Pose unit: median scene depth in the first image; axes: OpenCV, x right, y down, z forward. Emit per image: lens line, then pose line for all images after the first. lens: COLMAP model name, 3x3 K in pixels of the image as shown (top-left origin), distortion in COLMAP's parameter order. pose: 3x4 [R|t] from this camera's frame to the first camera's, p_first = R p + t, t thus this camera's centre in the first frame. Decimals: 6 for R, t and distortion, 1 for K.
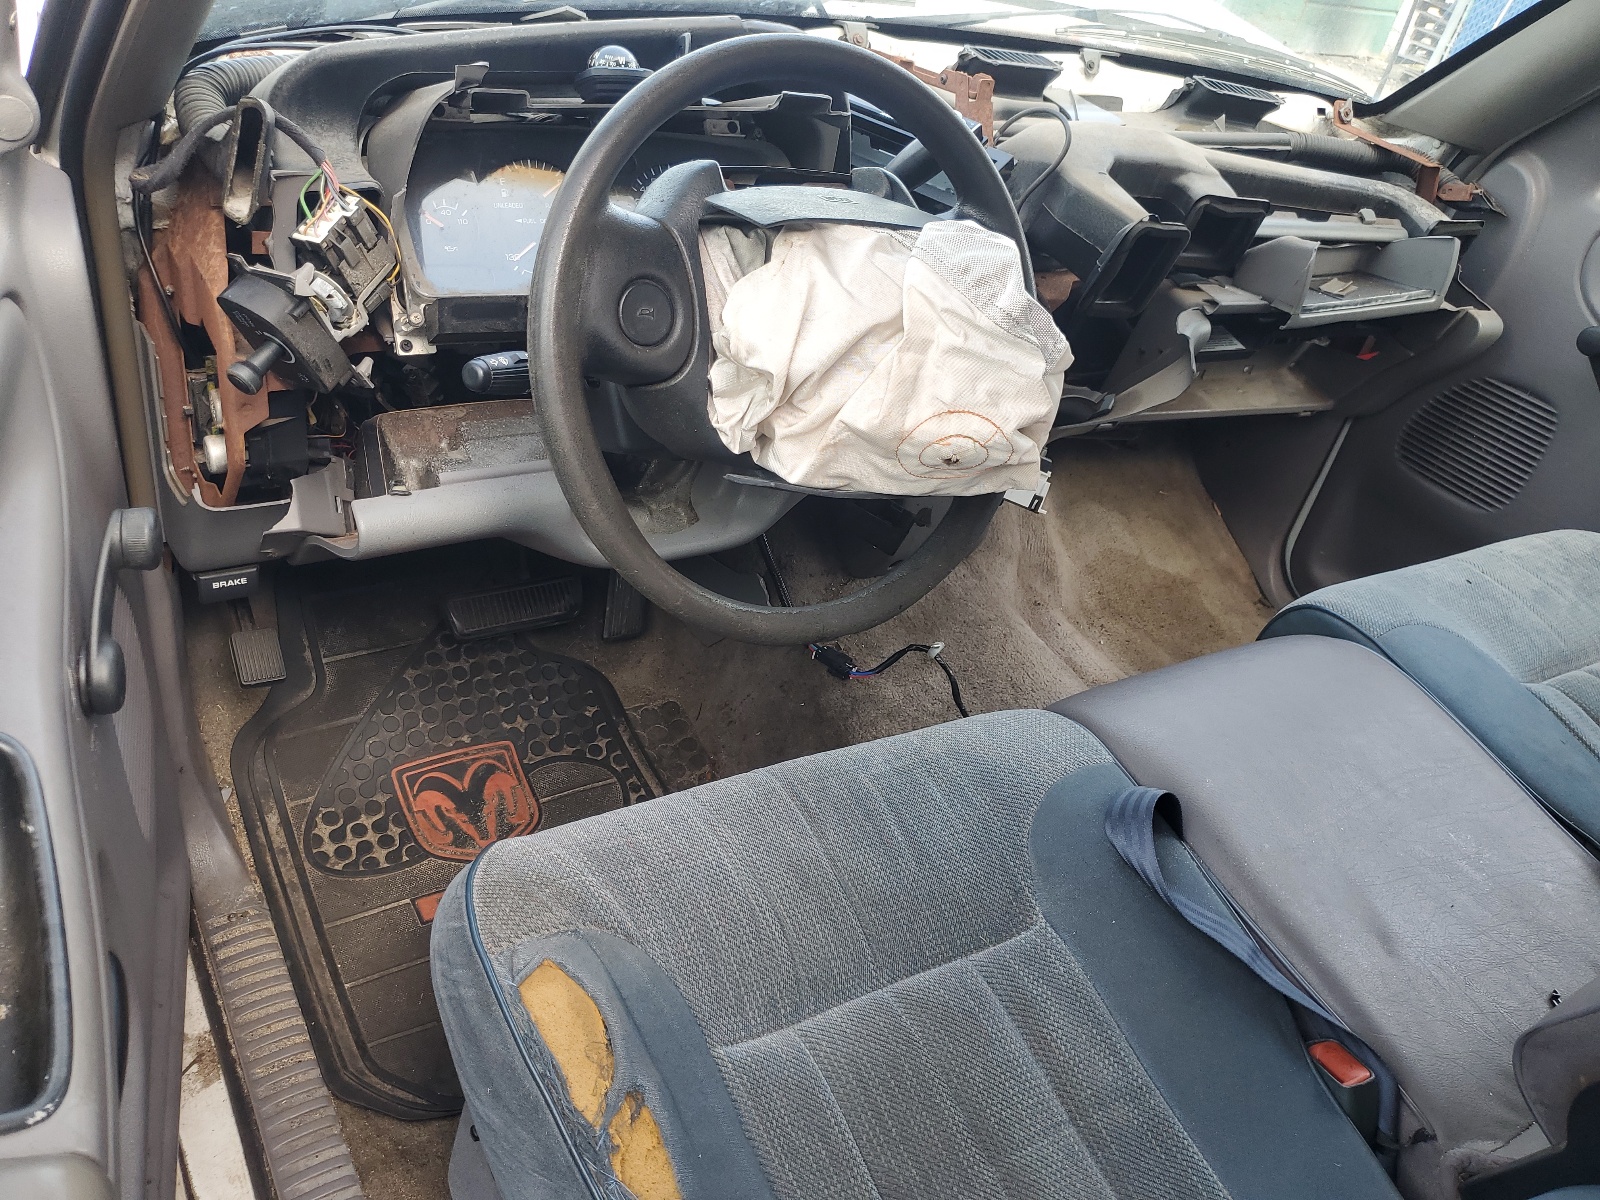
lens RADIAL K [[1212.1, 0, 800.0], [0, 1212.1, 600.0], [0, 0, 1]] dist [0.066363, 0.000372]
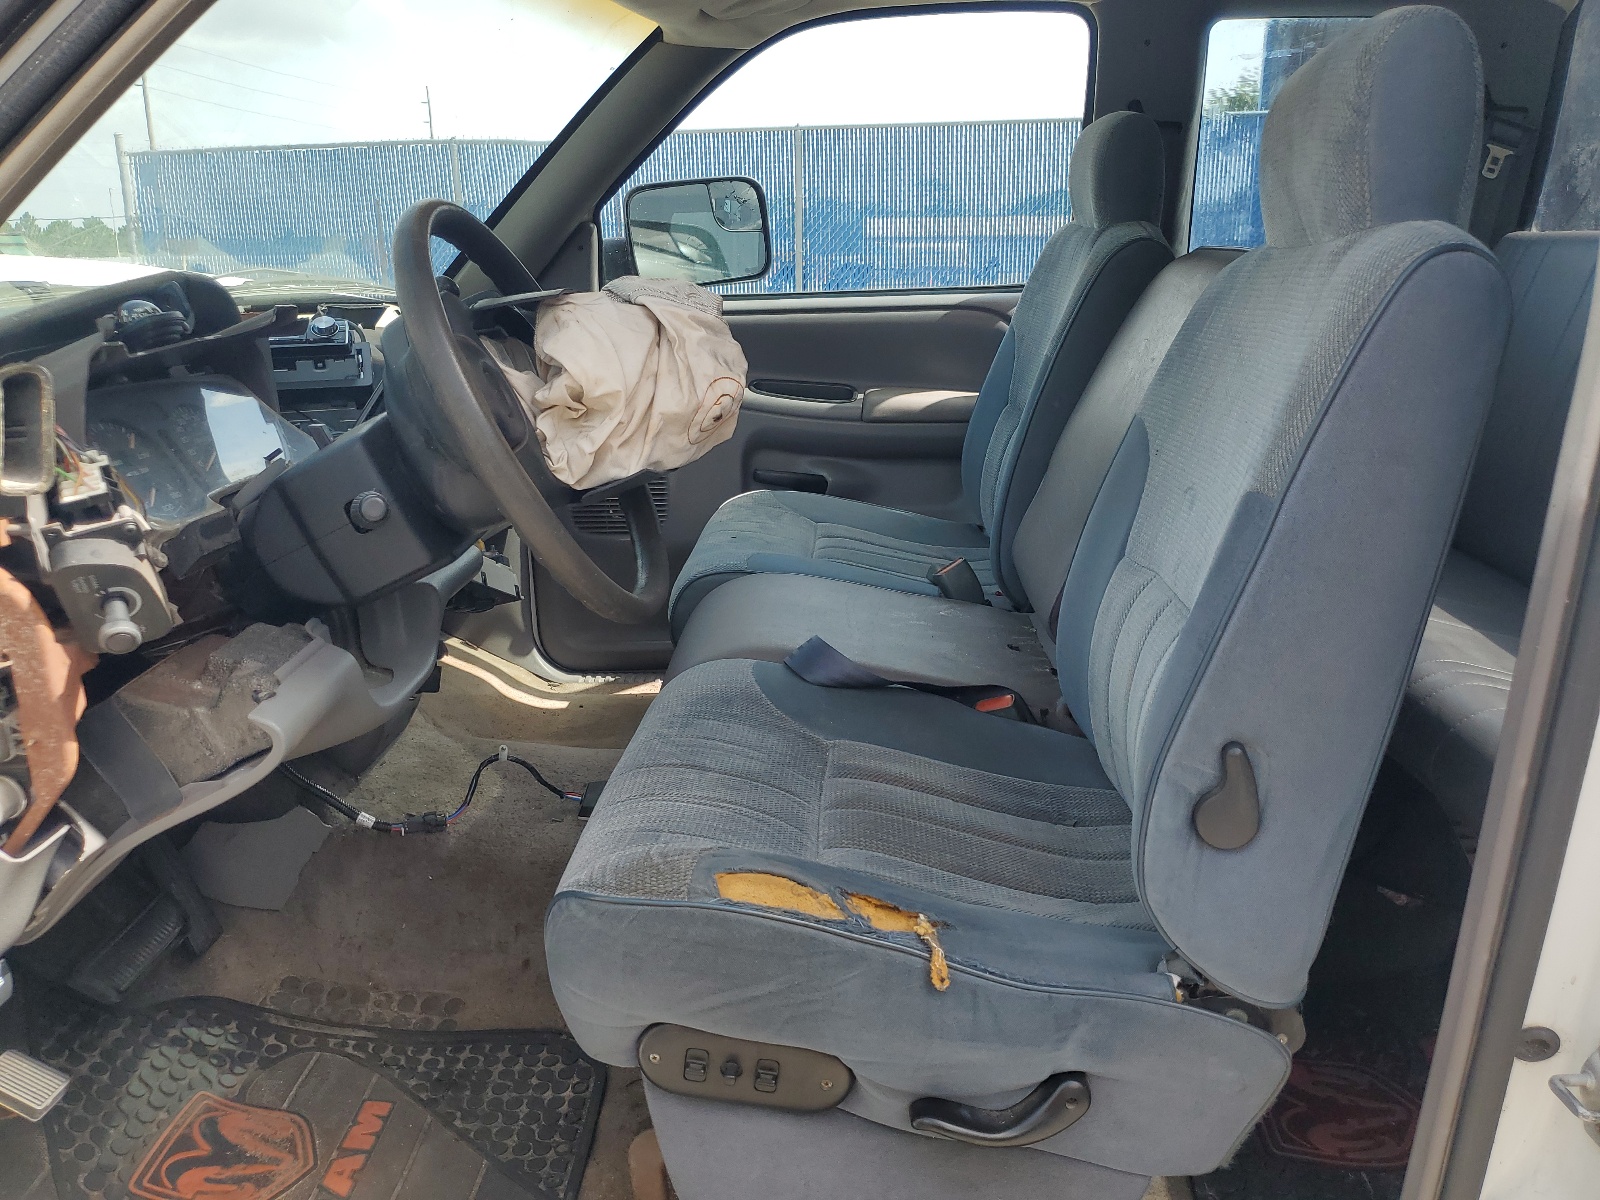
lens RADIAL K [[1193.3, 0, 800.0], [0, 1193.3, 600.0], [0, 0, 1]] dist [0.000525, 0.000787]
pose [[0.567738, -0.427723, 0.703368, -0.466356], [0.563226, 0.824963, 0.047047, 0.027778], [-0.600376, 0.369445, 0.709267, -0.001673]]
